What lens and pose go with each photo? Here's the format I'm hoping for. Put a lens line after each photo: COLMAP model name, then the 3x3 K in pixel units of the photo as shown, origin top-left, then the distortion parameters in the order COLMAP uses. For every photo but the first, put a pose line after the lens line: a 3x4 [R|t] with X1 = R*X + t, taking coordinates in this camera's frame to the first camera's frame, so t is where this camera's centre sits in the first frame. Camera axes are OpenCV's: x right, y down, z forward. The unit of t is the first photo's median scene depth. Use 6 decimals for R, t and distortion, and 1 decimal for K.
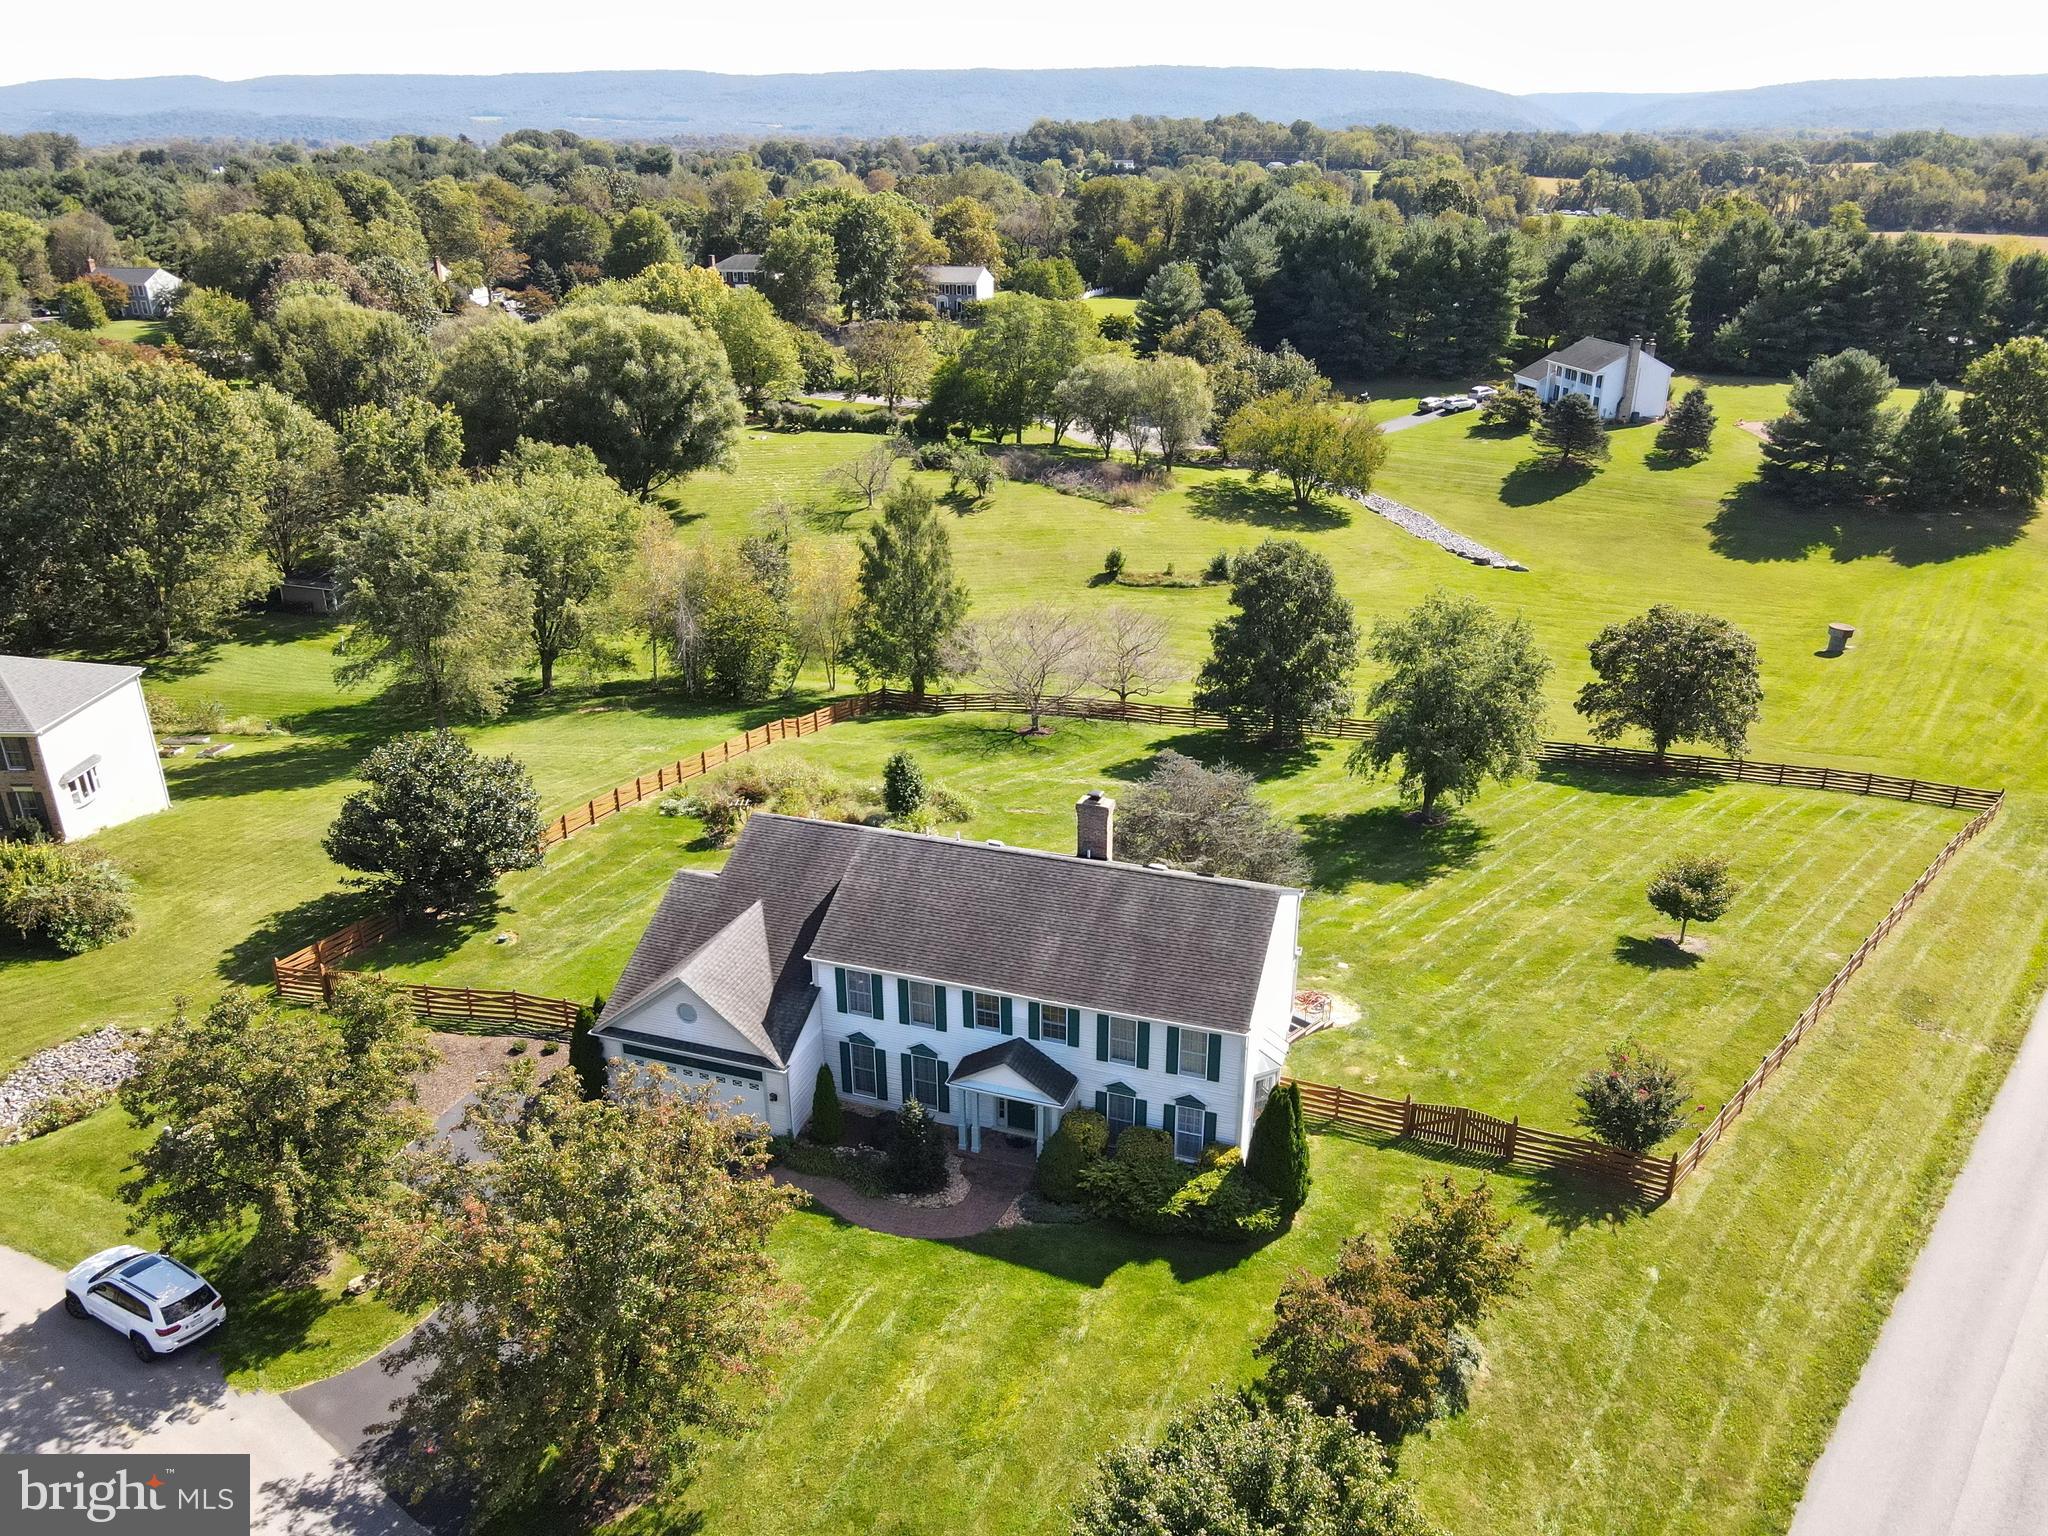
lens RADIAL K [[1530.1, 0, 1025.0], [0, 1530.1, 777.6], [0, 0, 1]] dist [-0.005803, 0.030764]
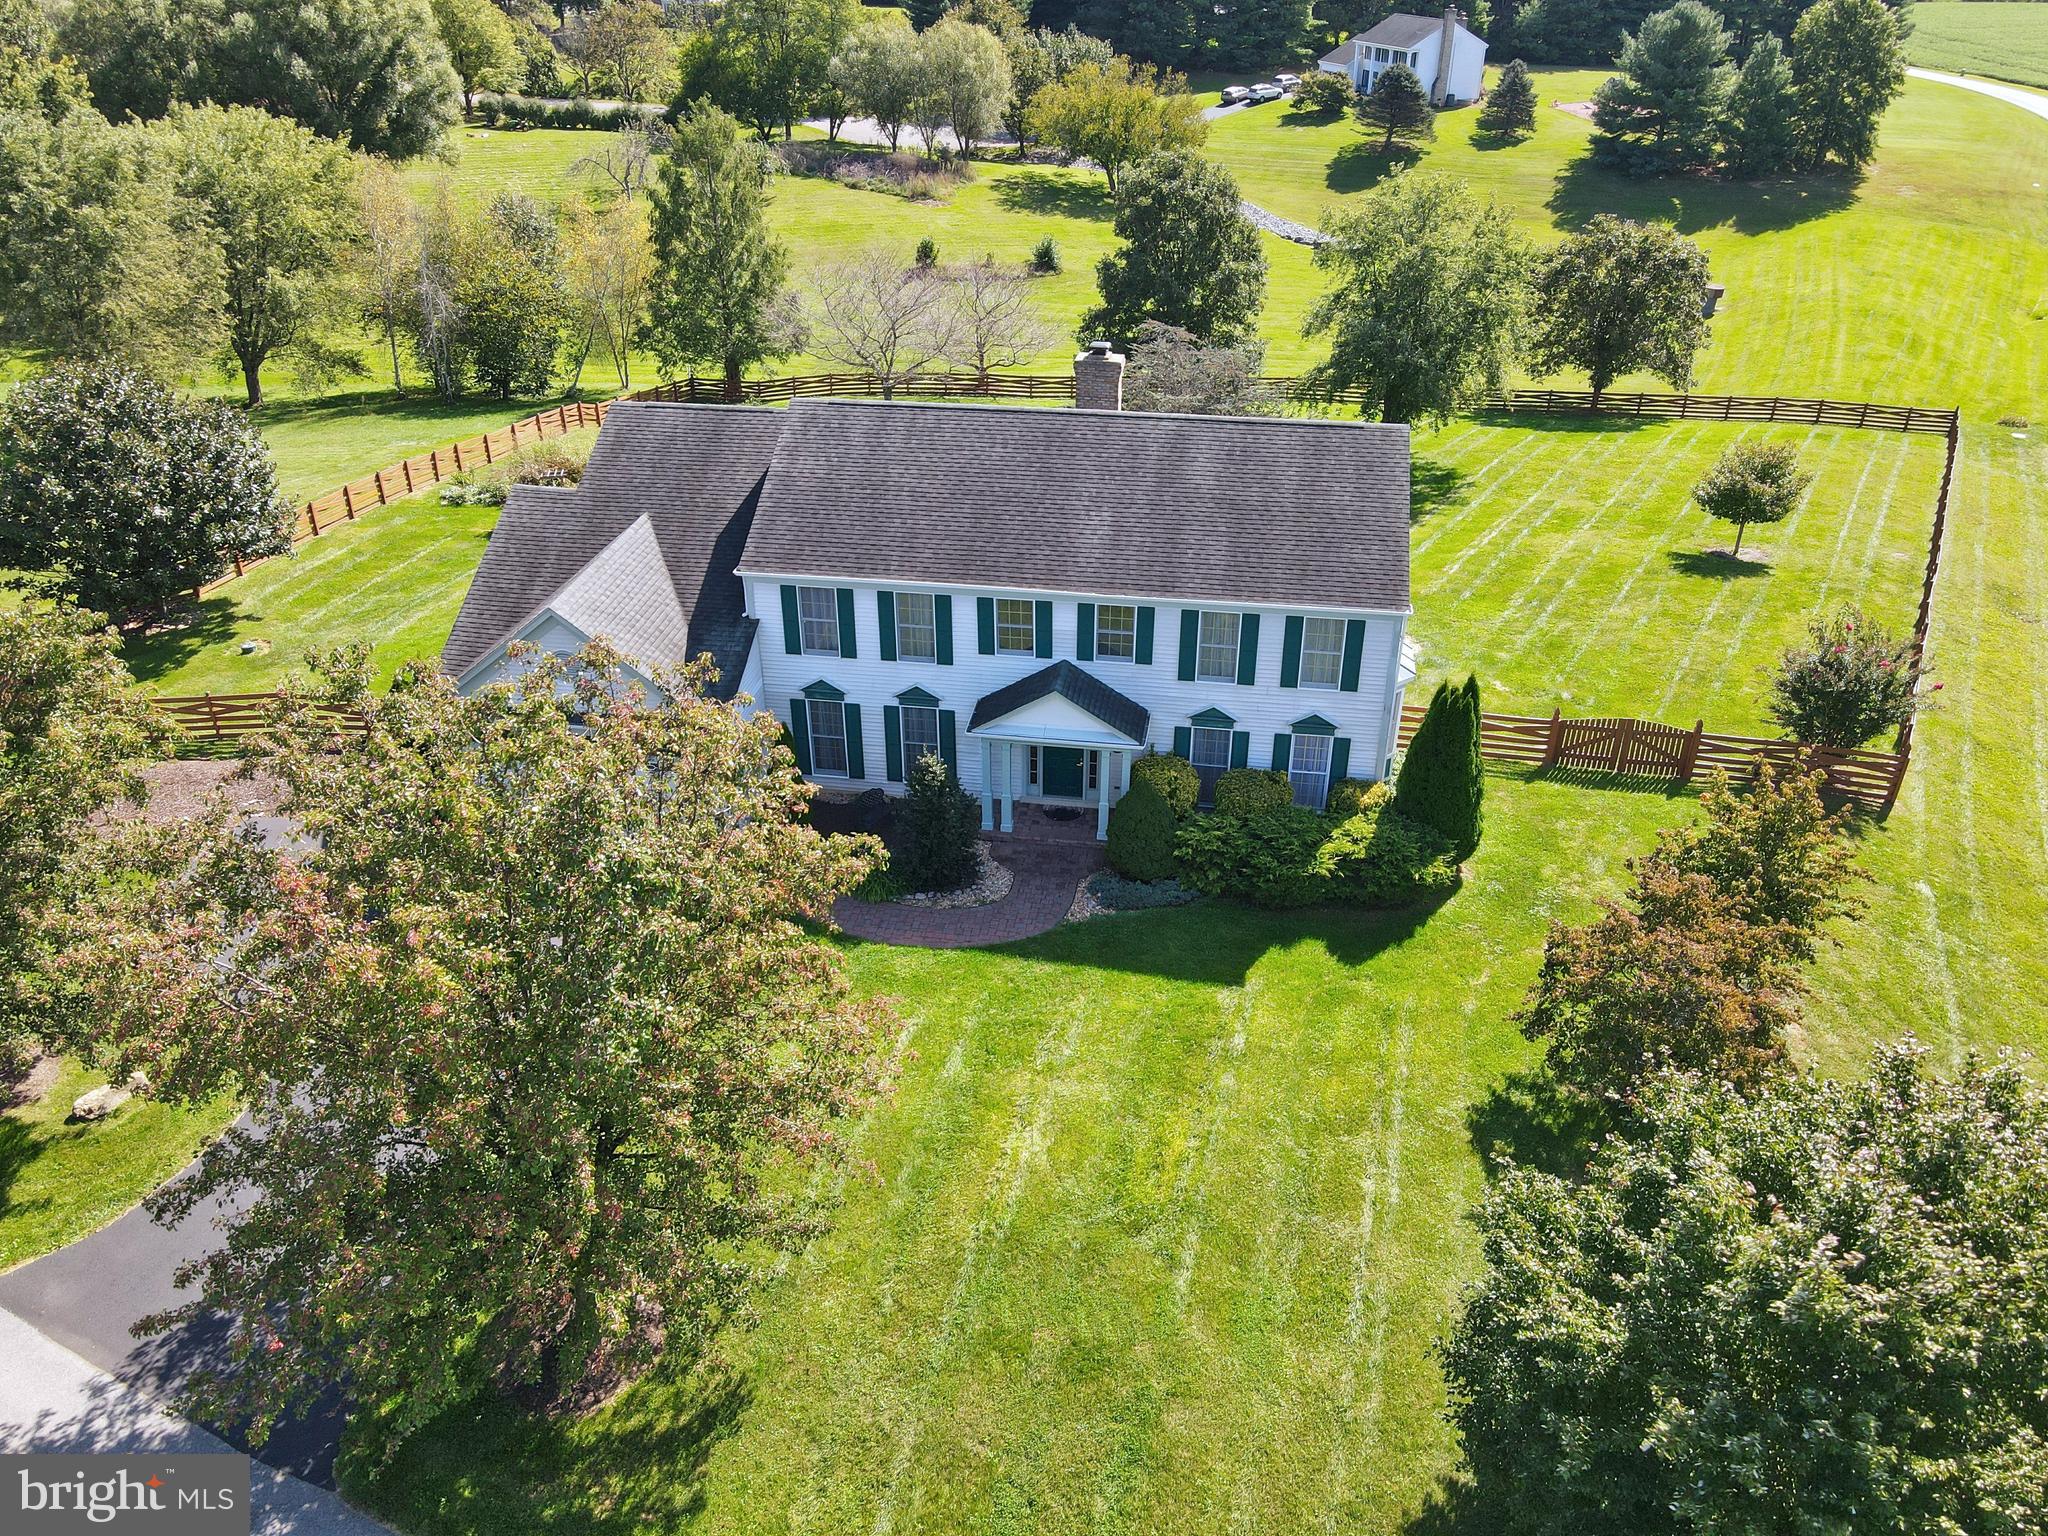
lens RADIAL K [[1515.9, 0, 1015.6], [0, 1515.9, 786.8], [0, 0, 1]] dist [-0.016059, 0.044948]
pose [[0.984708, -0.088170, 0.150253, -0.094242], [0.068295, 0.988806, 0.132661, 0.094304], [-0.160268, -0.120371, 0.979707, 0.225445]]
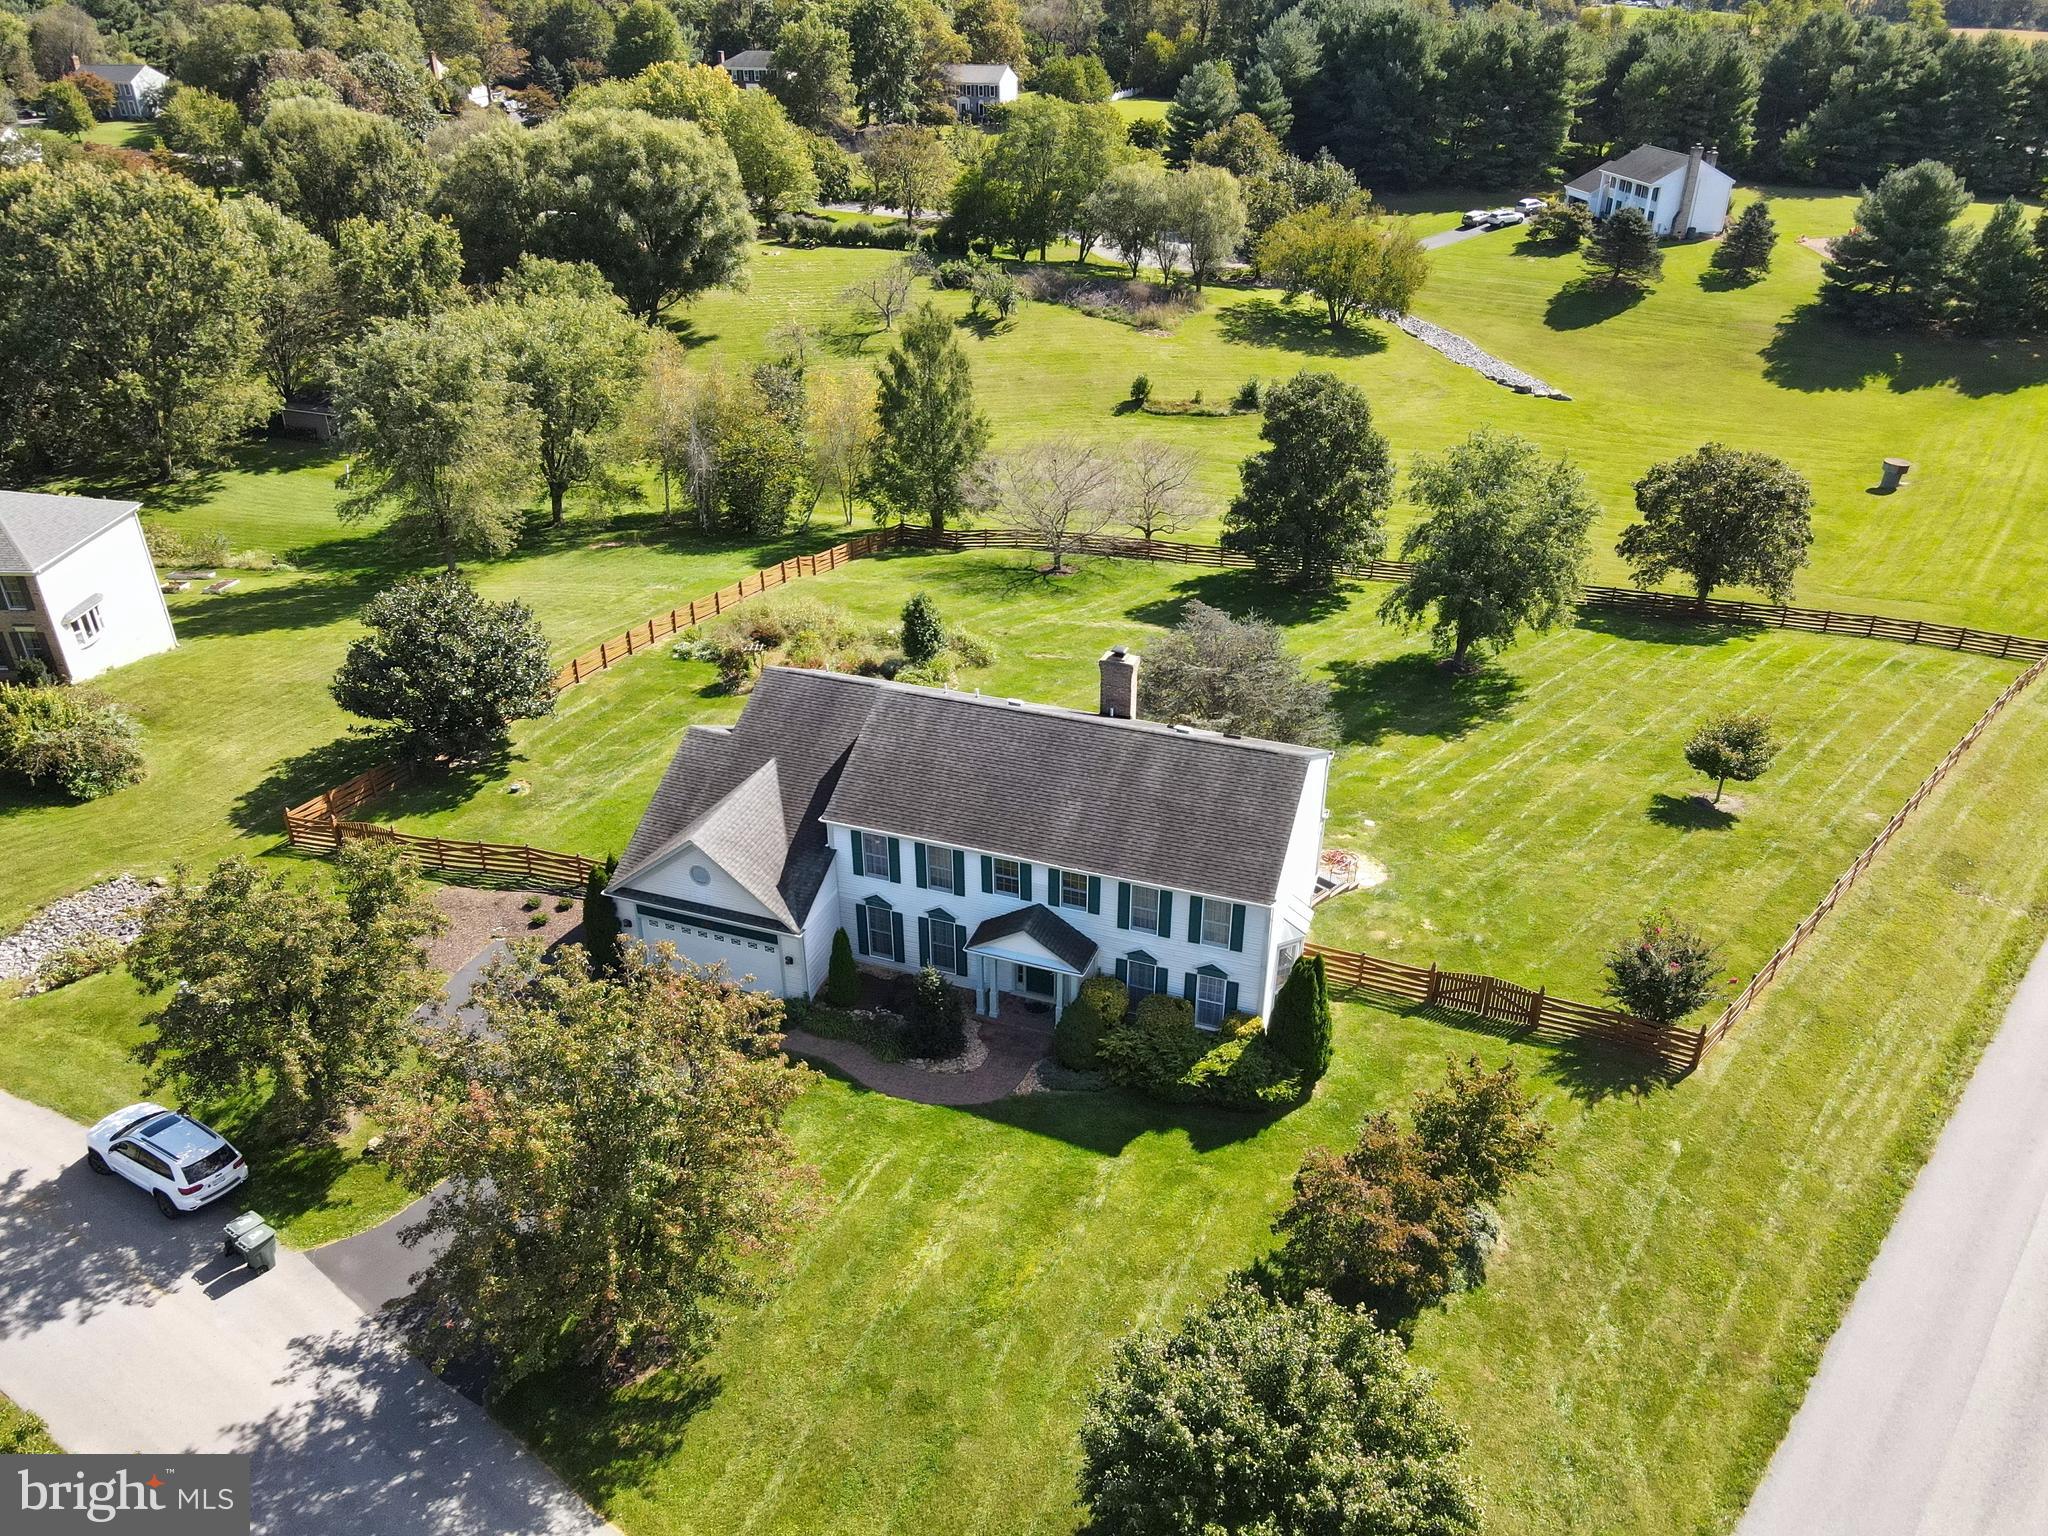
lens RADIAL K [[1530.1, 0, 1025.0], [0, 1530.1, 777.6], [0, 0, 1]] dist [-0.005803, 0.030764]
pose [[0.999883, 0.008286, -0.012863, -0.000375], [-0.006746, 0.993289, 0.115459, -0.016665], [0.013733, -0.115358, 0.993229, 0.024542]]
